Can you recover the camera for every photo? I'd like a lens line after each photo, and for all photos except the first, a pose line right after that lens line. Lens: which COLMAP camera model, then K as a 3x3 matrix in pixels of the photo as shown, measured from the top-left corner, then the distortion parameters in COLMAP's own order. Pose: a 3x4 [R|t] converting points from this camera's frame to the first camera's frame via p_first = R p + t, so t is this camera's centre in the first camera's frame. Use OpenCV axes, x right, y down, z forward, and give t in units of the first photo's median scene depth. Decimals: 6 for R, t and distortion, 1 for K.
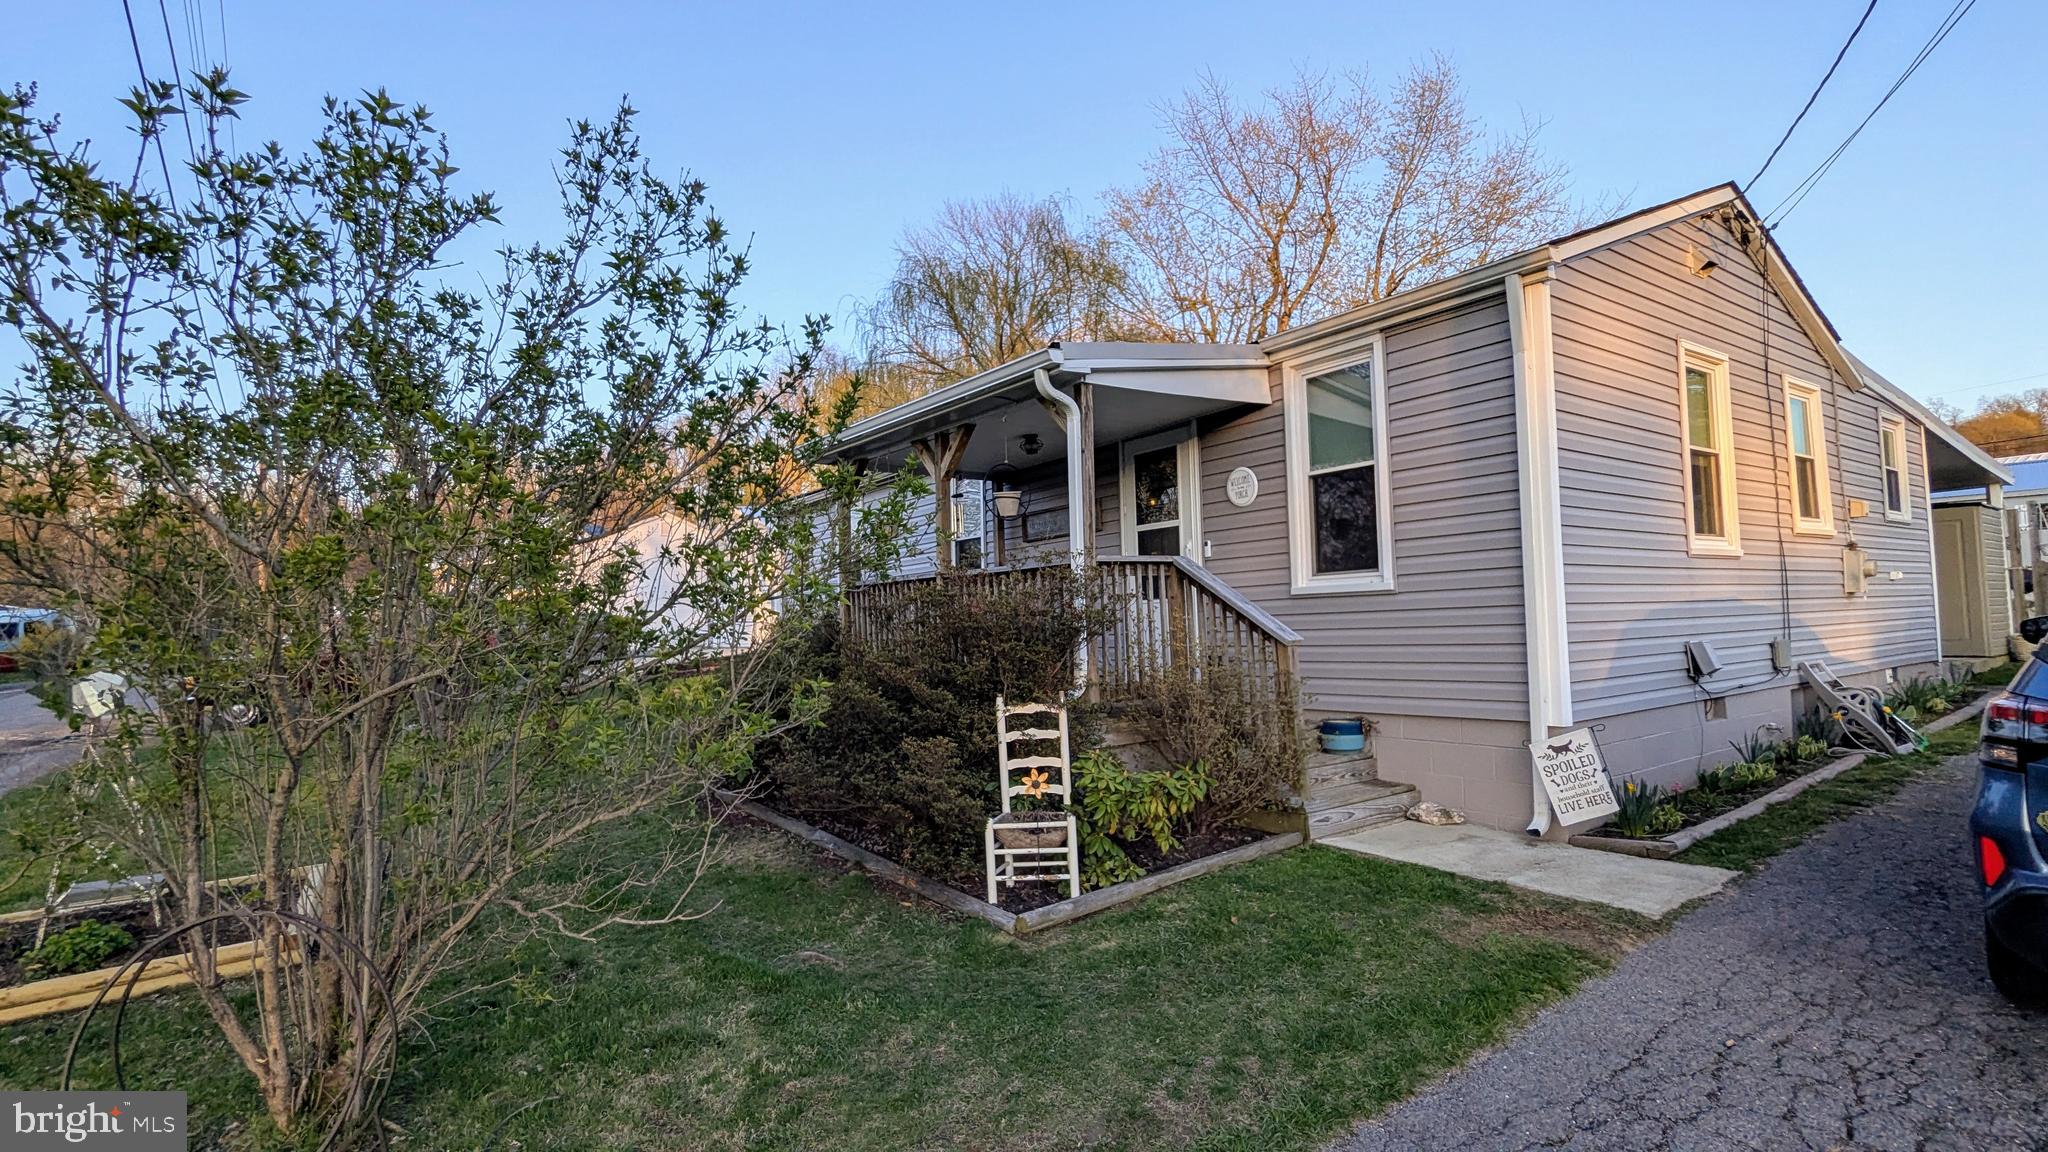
lens RADIAL K [[976.6, 0, 1024.0], [0, 976.6, 576.0], [0, 0, 1]] dist [-0.000111, 0.000292]
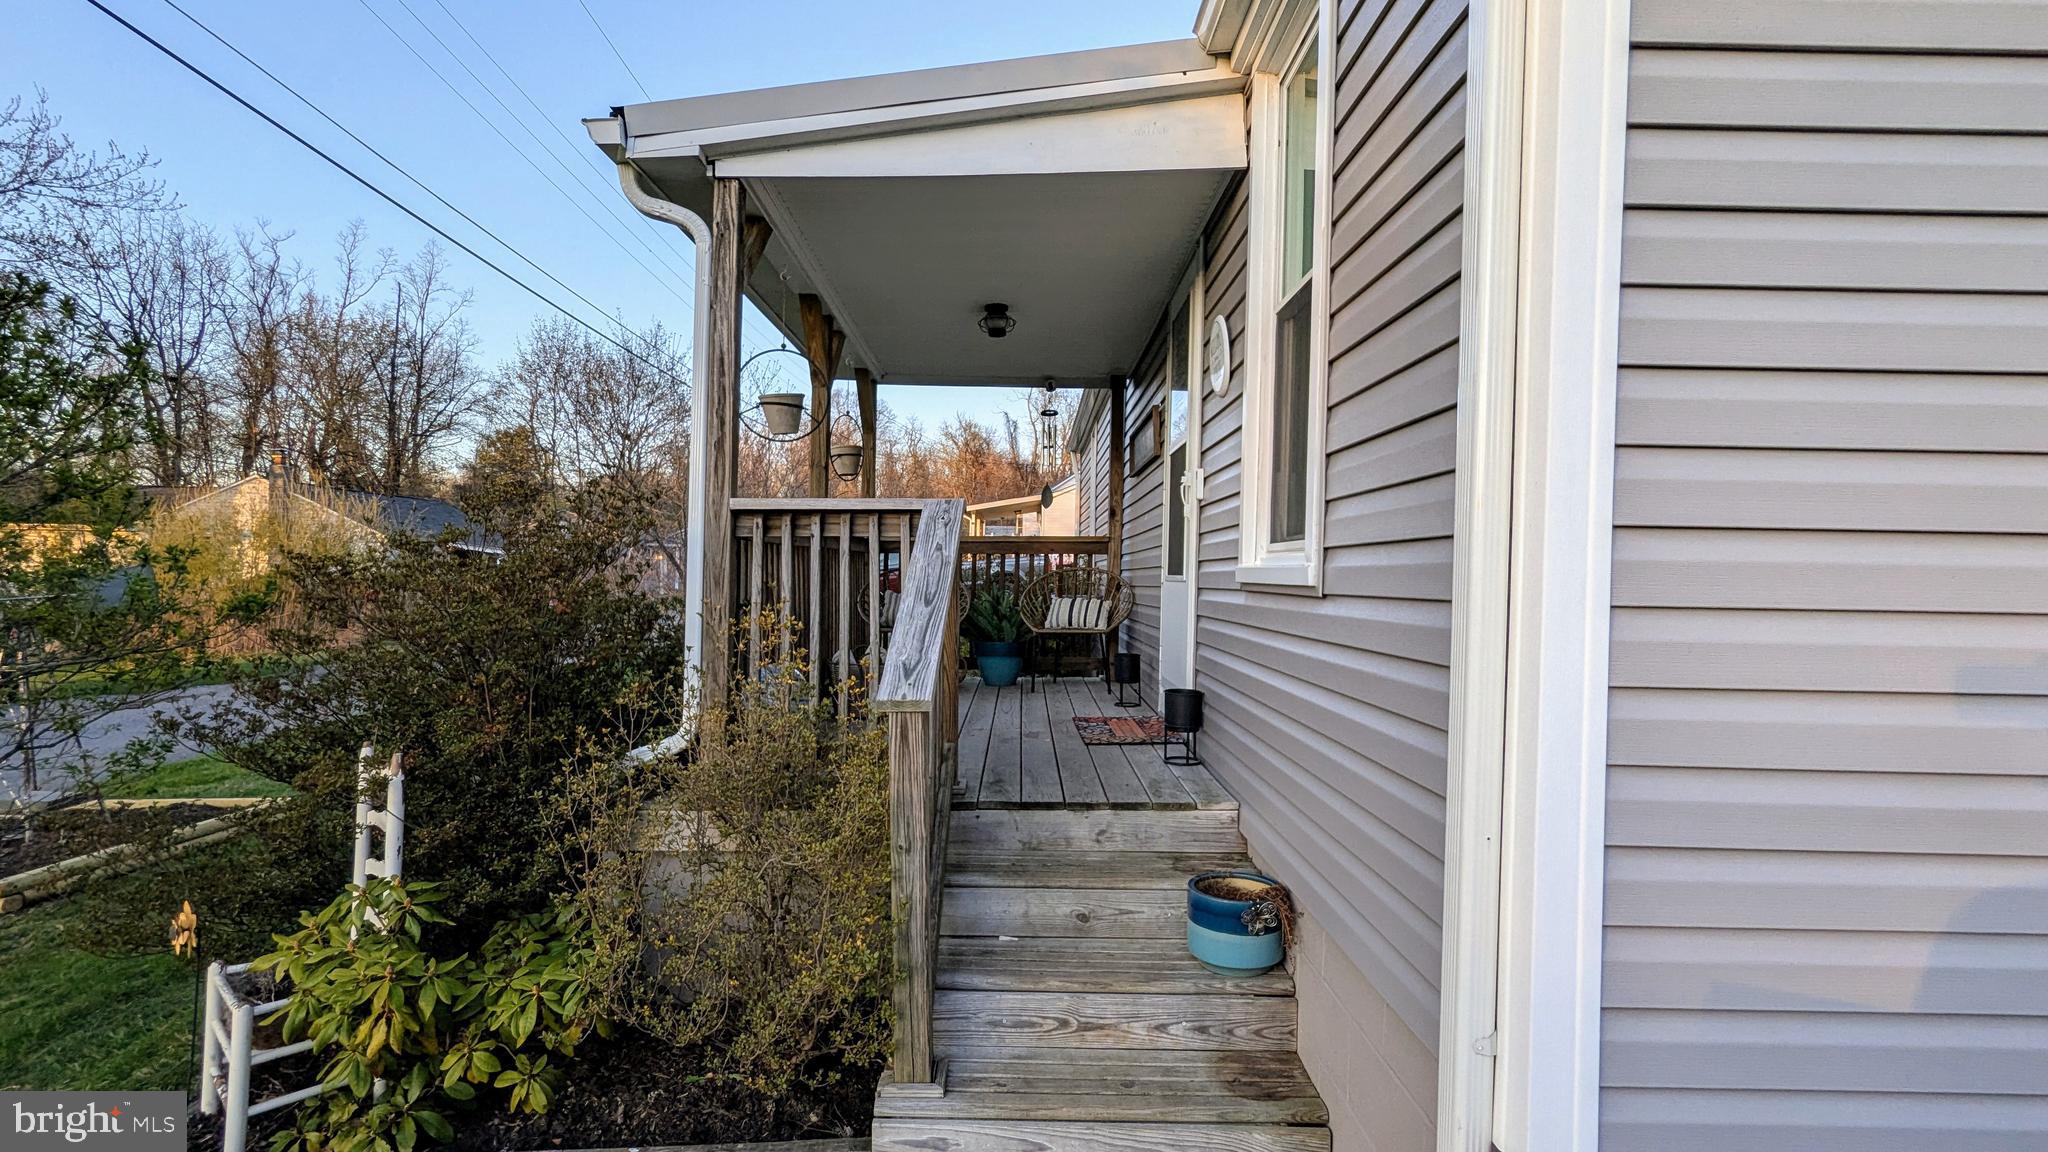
lens RADIAL K [[976.6, 0, 1024.0], [0, 976.6, 576.0], [0, 0, 1]] dist [-0.000111, 0.000292]
pose [[0.802158, 0.045214, -0.595398, 0.457336], [-0.014526, 0.998312, 0.056241, -0.007623], [0.596936, -0.036466, 0.801460, 0.567242]]
